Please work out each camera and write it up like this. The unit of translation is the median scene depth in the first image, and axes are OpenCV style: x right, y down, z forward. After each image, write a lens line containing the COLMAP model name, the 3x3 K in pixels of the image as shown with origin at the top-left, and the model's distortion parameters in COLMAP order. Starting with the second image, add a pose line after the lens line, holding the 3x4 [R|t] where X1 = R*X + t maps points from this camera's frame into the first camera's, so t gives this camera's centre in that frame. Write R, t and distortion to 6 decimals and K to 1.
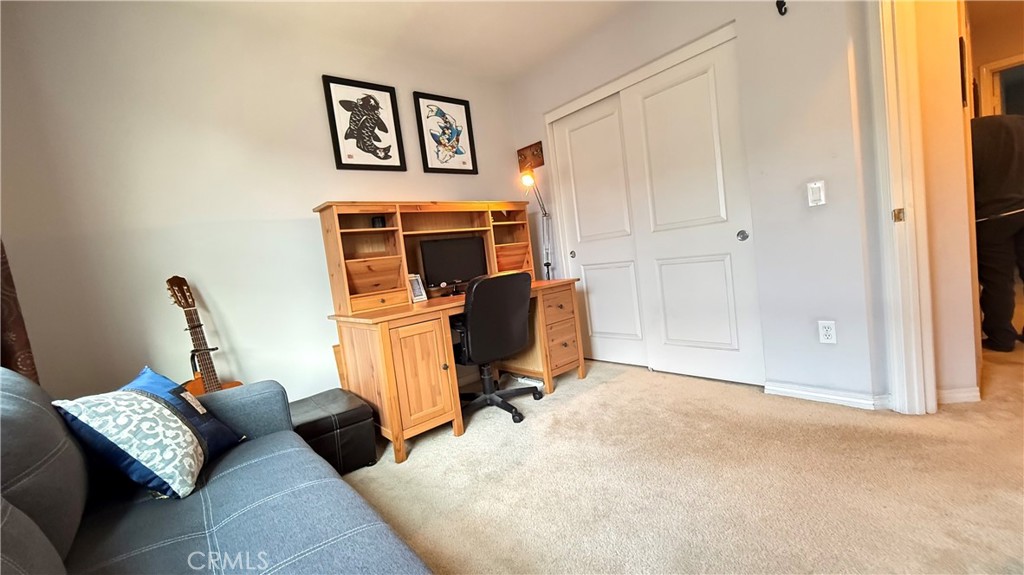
lens RADIAL K [[408.5, 0, 512.4], [0, 408.5, 286.2], [0, 0, 1]] dist [-0.001756, 0.000218]
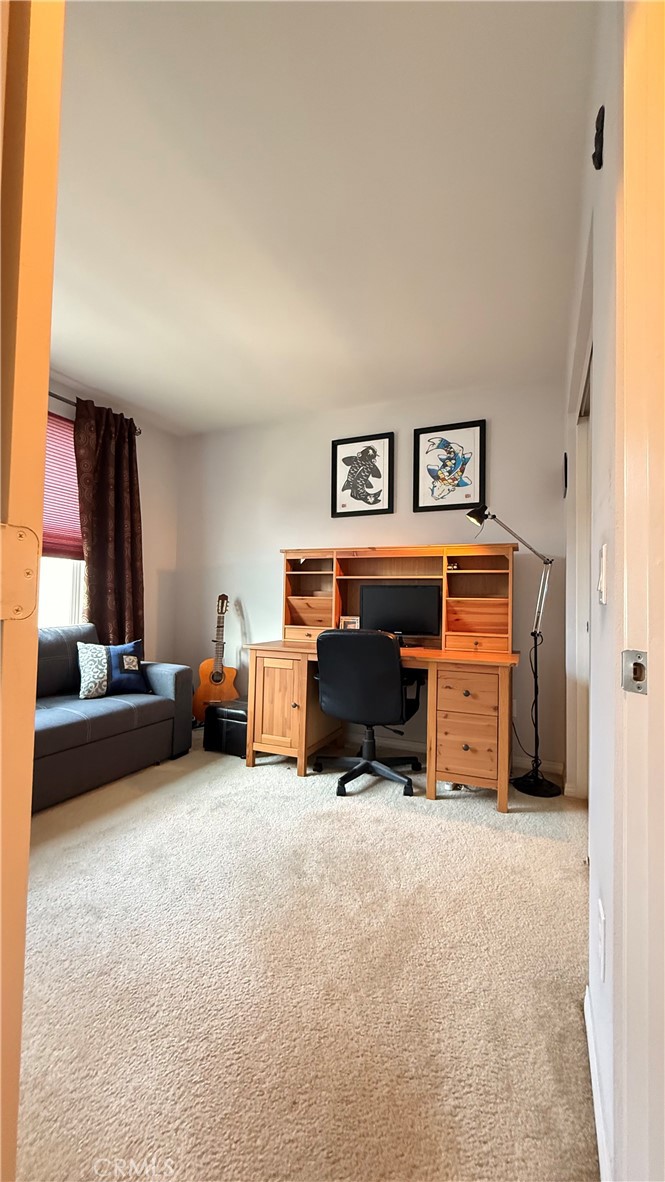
lens RADIAL K [[471.5, 0, 335.9], [0, 471.5, 589.1], [0, 0, 1]] dist [-0.001756, 0.000218]
pose [[0.420634, 0.106034, -0.901012, 0.761792], [-0.135950, 0.989299, 0.052956, -0.147090], [0.896986, 0.100218, 0.430549, 0.417639]]
